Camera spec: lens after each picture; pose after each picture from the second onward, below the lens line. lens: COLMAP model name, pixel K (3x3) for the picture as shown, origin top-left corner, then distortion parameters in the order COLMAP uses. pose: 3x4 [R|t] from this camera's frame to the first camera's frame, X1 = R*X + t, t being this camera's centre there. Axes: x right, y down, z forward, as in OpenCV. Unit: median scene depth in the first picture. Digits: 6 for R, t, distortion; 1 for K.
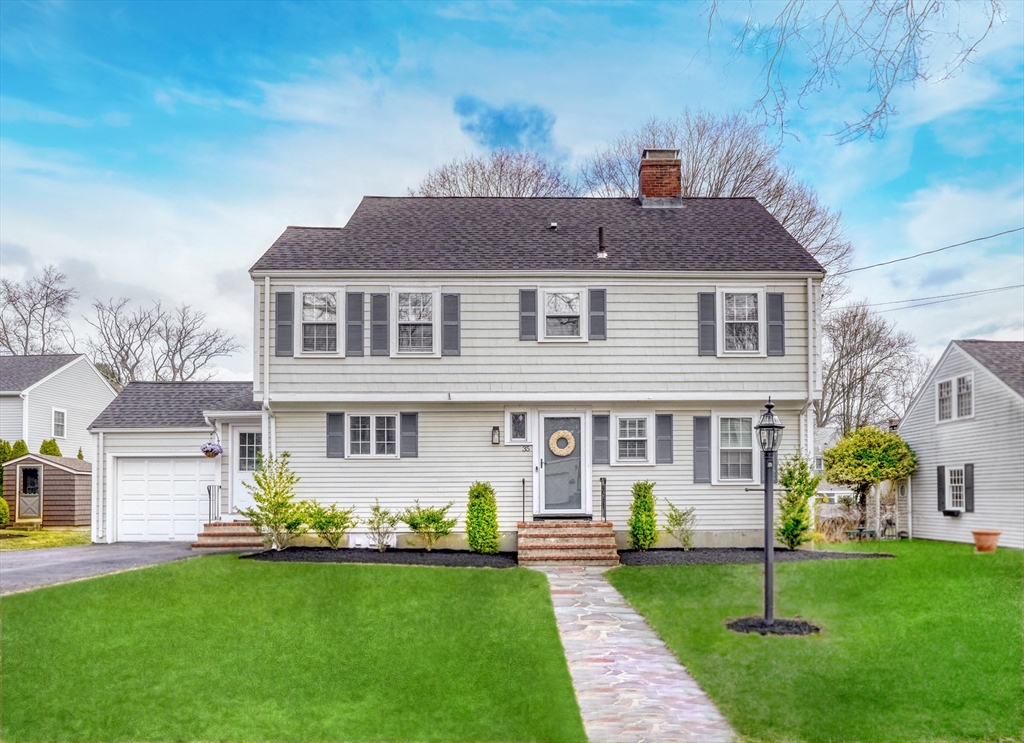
lens RADIAL K [[527.8, 0, 512.1], [0, 527.8, 378.5], [0, 0, 1]] dist [-0.001176, -0.000102]
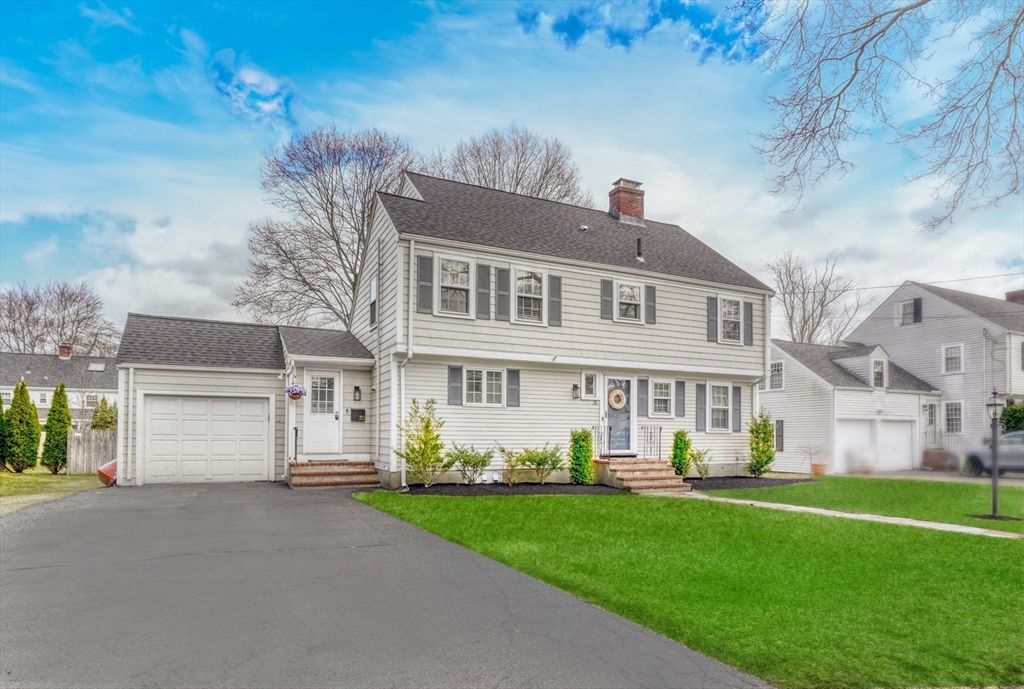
lens RADIAL K [[441.8, 0, 512.3], [0, 441.8, 337.0], [0, 0, 1]] dist [0.000618, 0.000249]
pose [[0.943658, 0.081878, 0.320633, -0.526933], [-0.080572, 0.996598, -0.017363, 0.008799], [-0.320964, -0.009449, 0.947044, 0.049027]]
